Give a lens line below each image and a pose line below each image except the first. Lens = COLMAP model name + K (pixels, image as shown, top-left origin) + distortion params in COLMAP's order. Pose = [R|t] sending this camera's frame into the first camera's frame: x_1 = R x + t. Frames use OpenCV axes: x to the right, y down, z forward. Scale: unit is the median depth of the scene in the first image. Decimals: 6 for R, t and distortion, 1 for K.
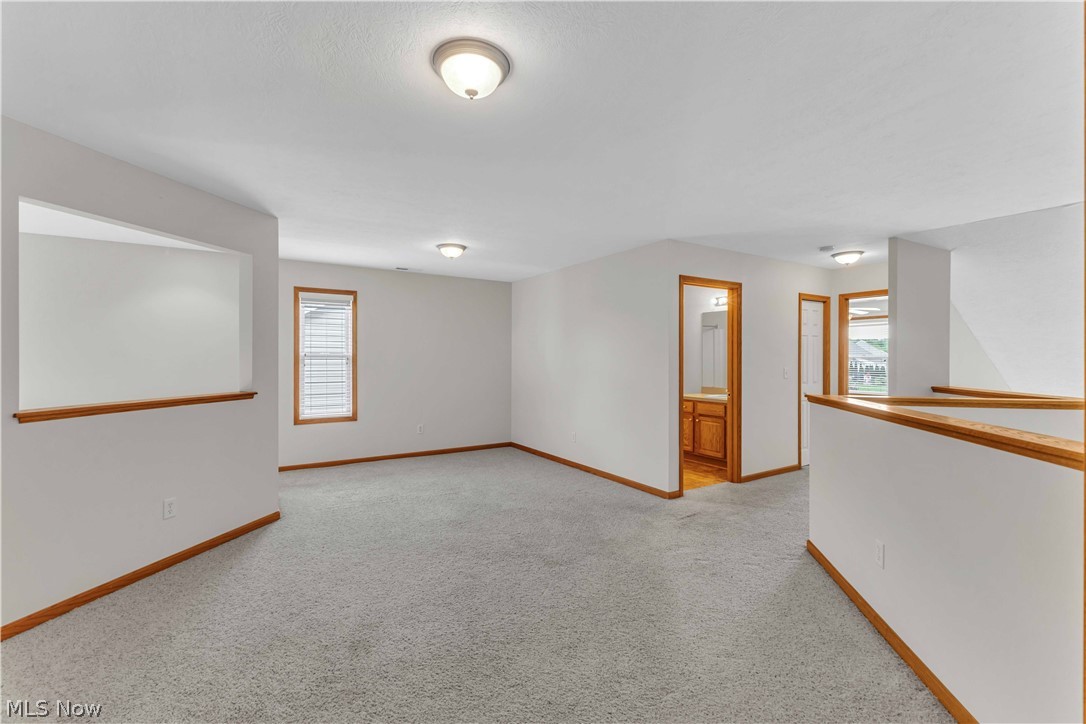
lens RADIAL K [[474.2, 0, 543.0], [0, 474.2, 359.1], [0, 0, 1]] dist [0.002593, 0.000074]
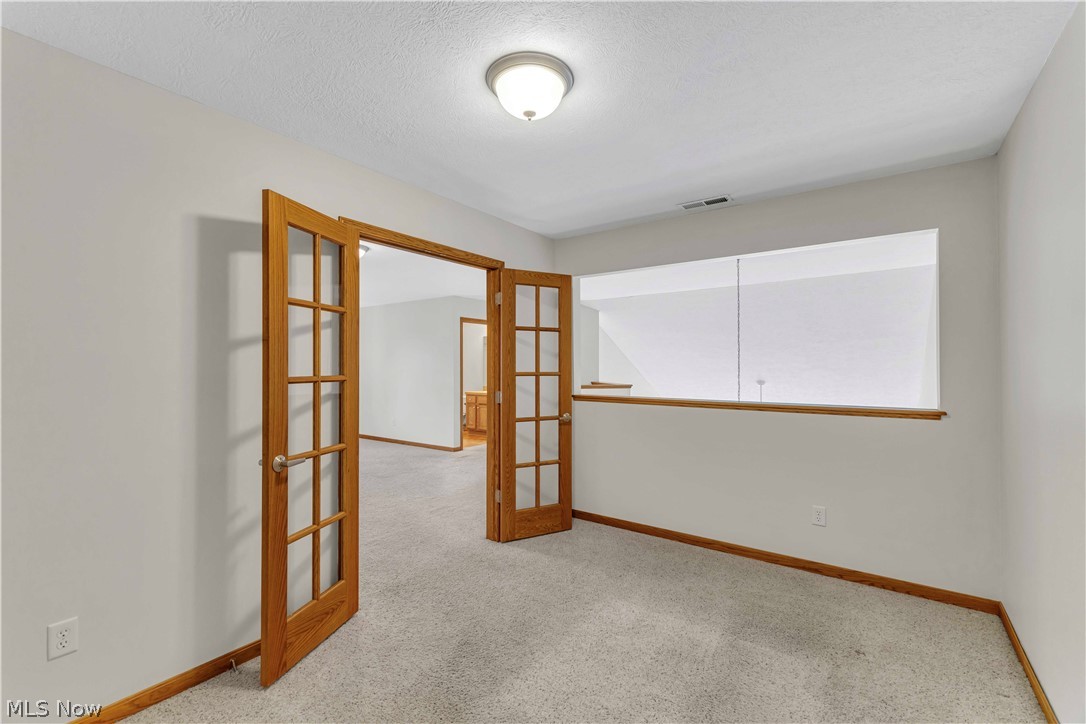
lens RADIAL K [[474.2, 0, 543.0], [0, 474.2, 359.1], [0, 0, 1]] dist [0.002593, 0.000074]
pose [[0.930218, 0.004583, 0.366980, -0.052893], [0.003011, 0.999793, -0.020118, 0.004771], [-0.366996, 0.019819, 0.930011, -0.644207]]
